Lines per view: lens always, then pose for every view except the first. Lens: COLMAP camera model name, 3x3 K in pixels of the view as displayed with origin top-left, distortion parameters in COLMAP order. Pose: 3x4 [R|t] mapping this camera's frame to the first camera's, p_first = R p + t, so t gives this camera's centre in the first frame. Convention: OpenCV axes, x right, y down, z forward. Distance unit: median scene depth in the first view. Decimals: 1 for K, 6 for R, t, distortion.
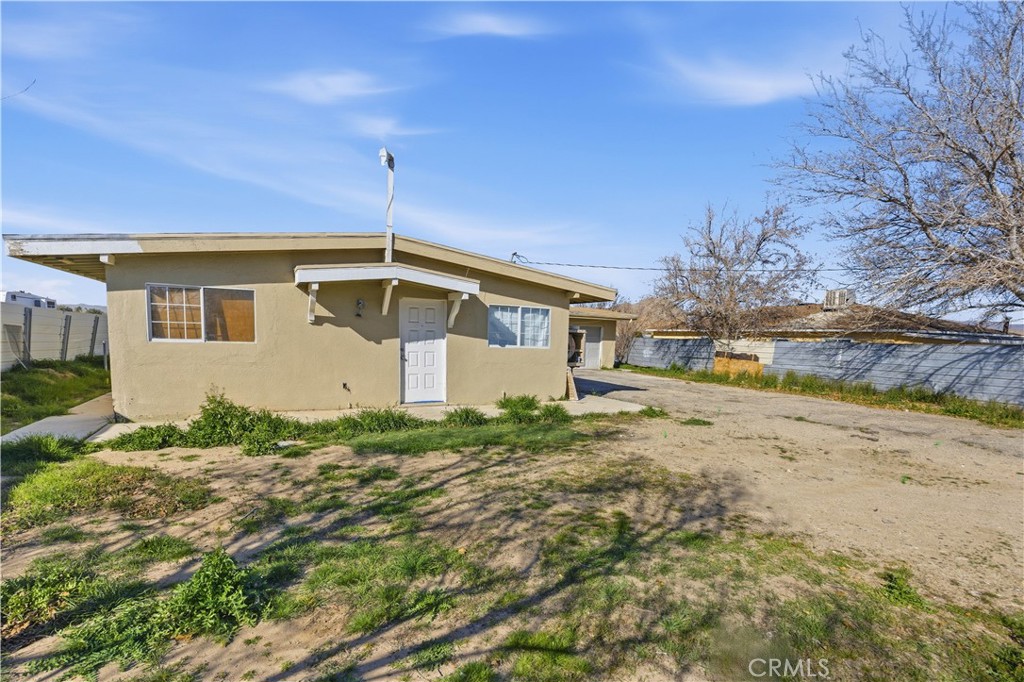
lens RADIAL K [[492.0, 0, 512.5], [0, 492.0, 385.1], [0, 0, 1]] dist [-0.010469, 0.000122]
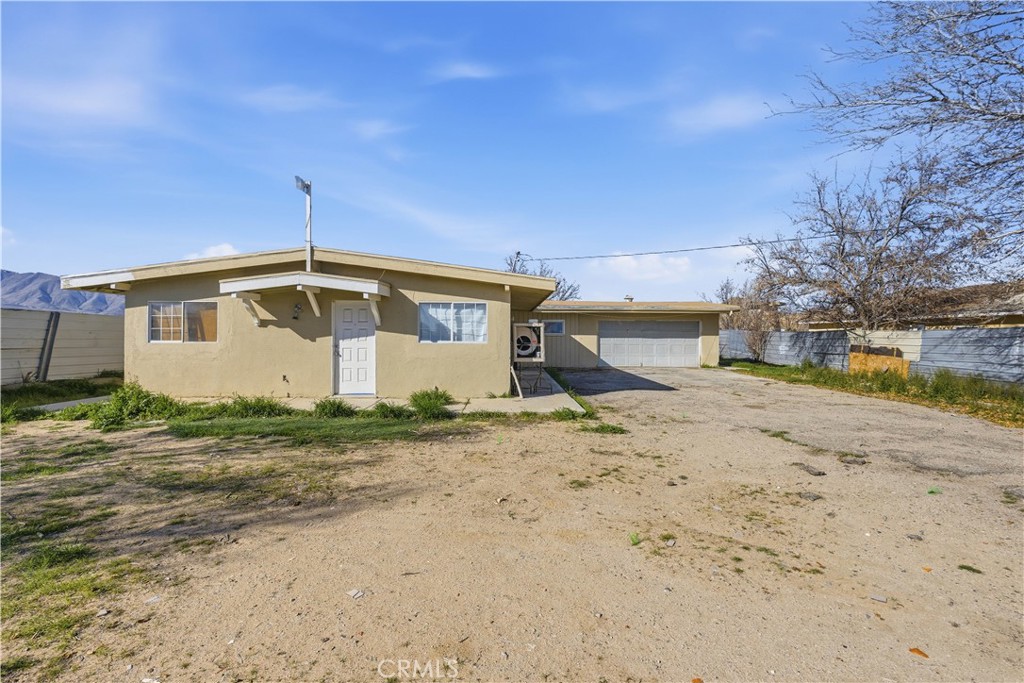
lens RADIAL K [[448.6, 0, 518.6], [0, 448.6, 339.2], [0, 0, 1]] dist [-0.013408, 0.000831]
pose [[0.896727, -0.024192, -0.441922, 0.565227], [-0.019145, 0.995450, -0.093342, -0.000666], [0.442170, 0.092163, 0.892184, 0.251046]]
